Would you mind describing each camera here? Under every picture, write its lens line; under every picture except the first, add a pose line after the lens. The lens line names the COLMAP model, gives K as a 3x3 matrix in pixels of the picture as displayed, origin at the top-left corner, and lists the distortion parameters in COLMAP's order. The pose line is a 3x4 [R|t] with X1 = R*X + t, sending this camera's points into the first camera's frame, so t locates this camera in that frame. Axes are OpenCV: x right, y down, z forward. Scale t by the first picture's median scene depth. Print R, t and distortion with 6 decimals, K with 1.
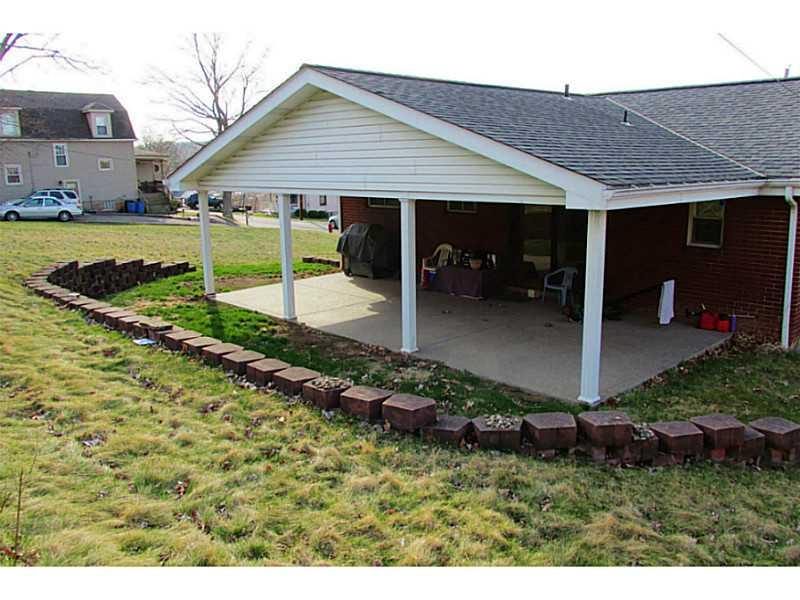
lens RADIAL K [[667.4, 0, 400.0], [0, 667.4, 300.0], [0, 0, 1]] dist [-0.029839, 0.012630]
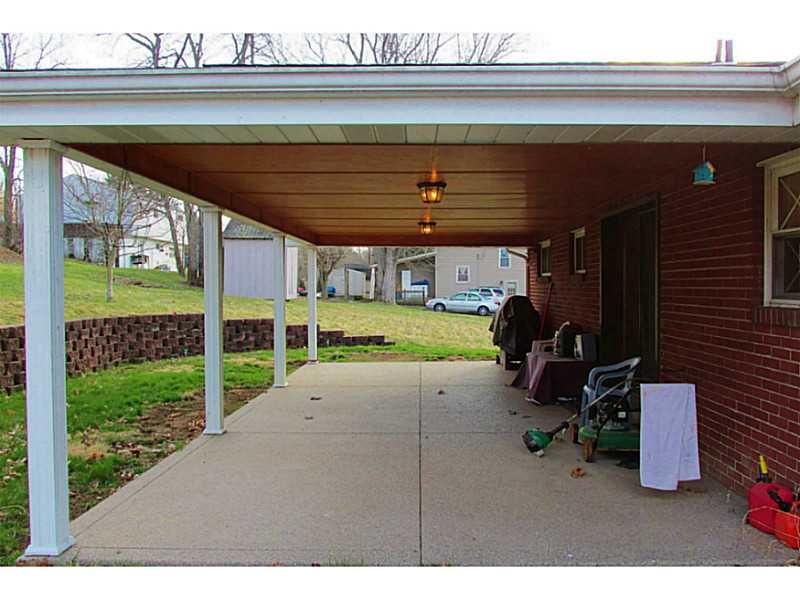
lens RADIAL K [[667.4, 0, 400.0], [0, 667.4, 300.0], [0, 0, 1]] dist [-0.029839, 0.012630]
pose [[0.704382, 0.031128, -0.709138, 0.161246], [-0.157026, 0.981119, -0.112906, -0.001971], [0.692235, 0.190882, 0.695971, 0.165069]]
